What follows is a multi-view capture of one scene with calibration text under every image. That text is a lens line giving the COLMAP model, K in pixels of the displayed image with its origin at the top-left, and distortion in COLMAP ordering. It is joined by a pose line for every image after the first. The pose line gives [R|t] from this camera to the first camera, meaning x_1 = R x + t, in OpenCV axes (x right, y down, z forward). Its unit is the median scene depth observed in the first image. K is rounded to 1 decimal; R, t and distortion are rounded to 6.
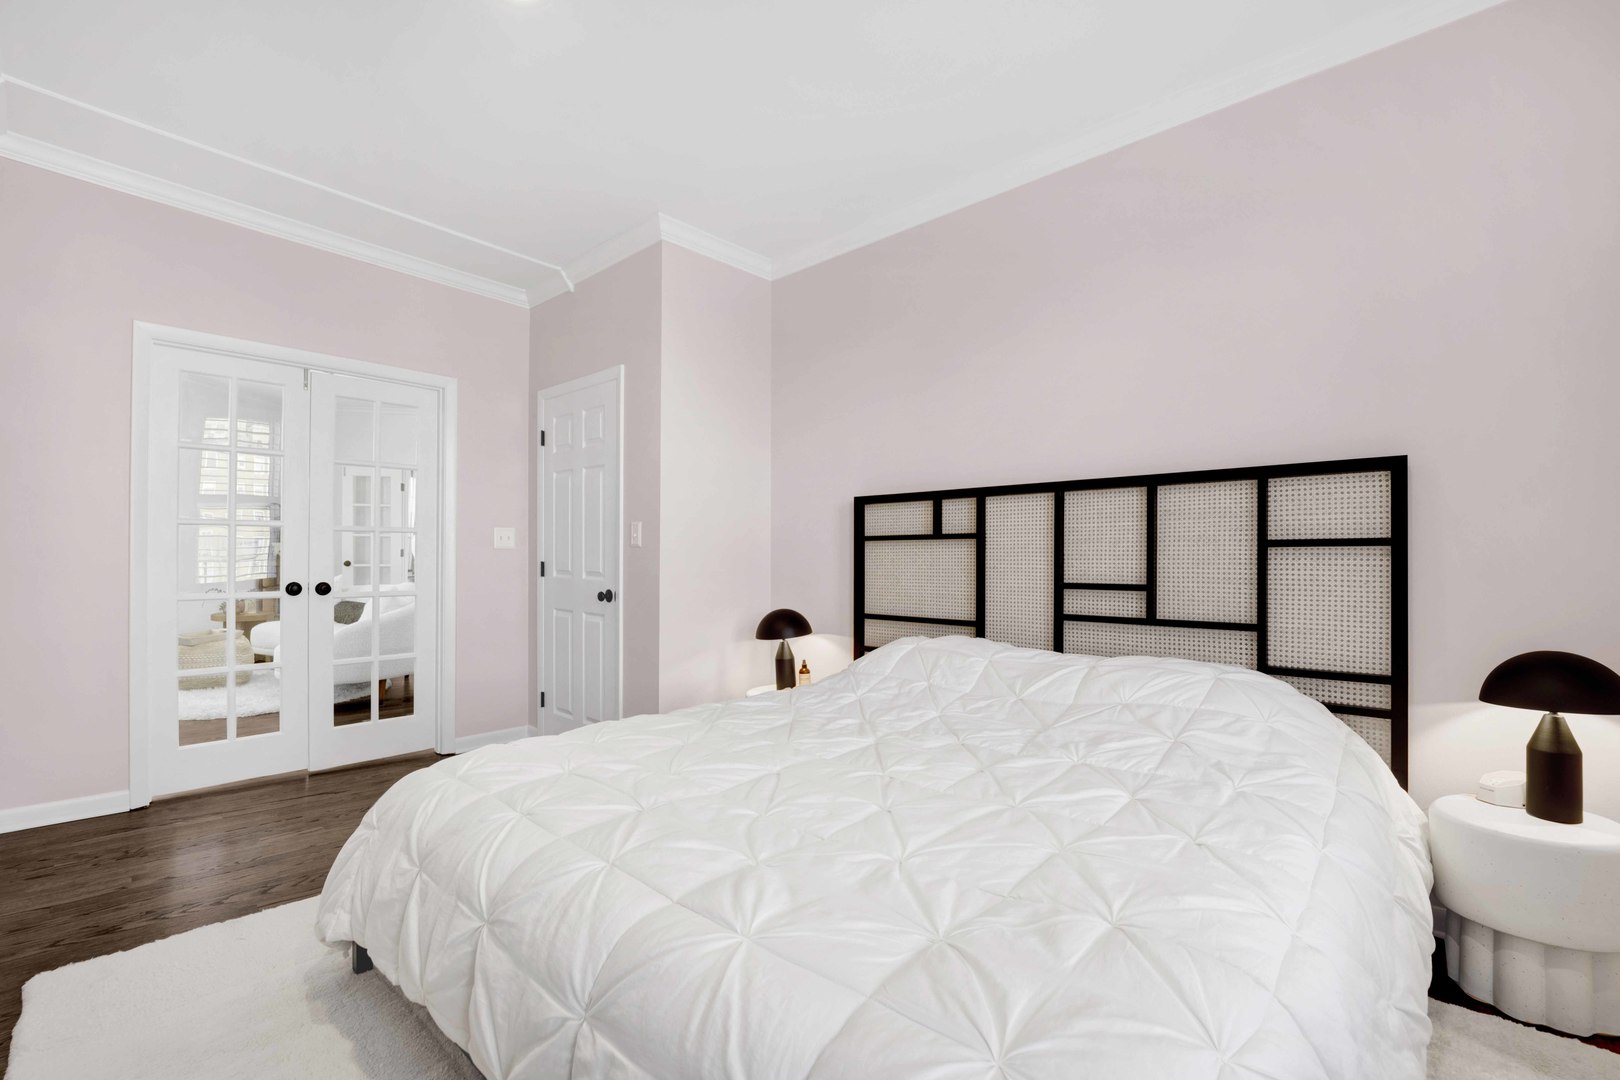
lens RADIAL K [[694.8, 0, 810.0], [0, 694.8, 540.0], [0, 0, 1]] dist [-0.020801, -0.000384]
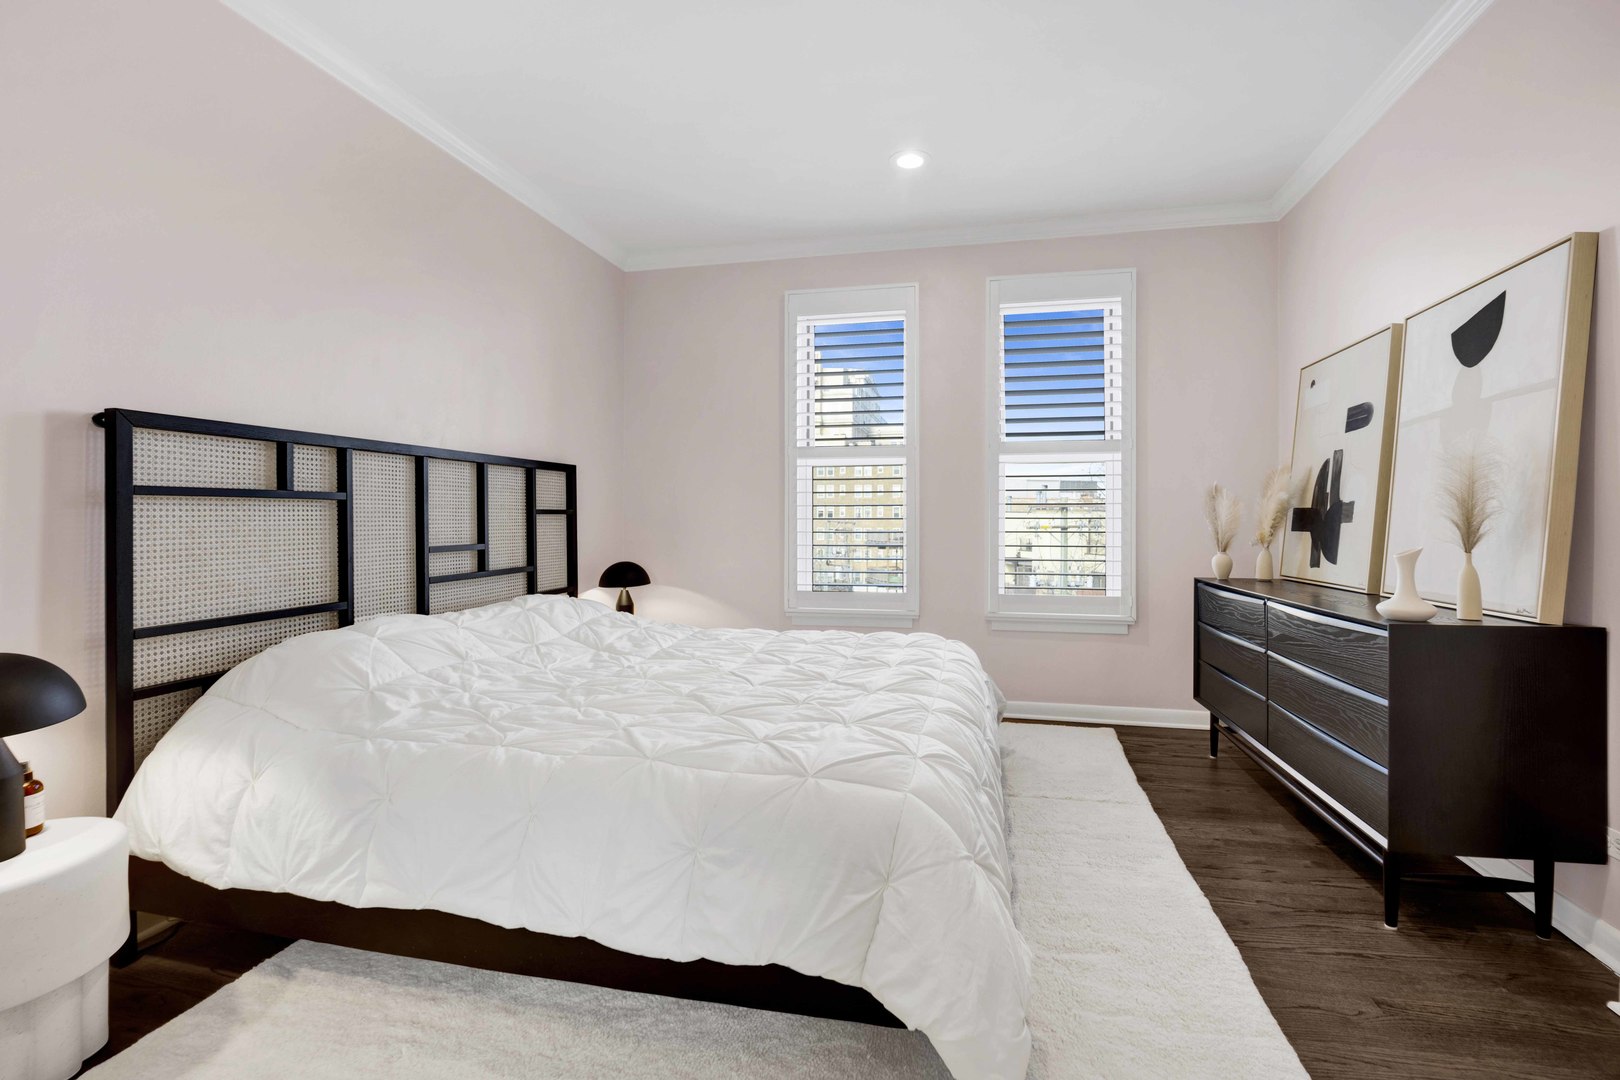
lens RADIAL K [[694.8, 0, 810.0], [0, 694.8, 540.0], [0, 0, 1]] dist [-0.020801, -0.000384]
pose [[-0.469398, -0.036797, 0.882220, -0.803495], [-0.032728, 0.999170, 0.024262, 0.008198], [-0.882380, -0.017485, -0.470212, 0.977838]]
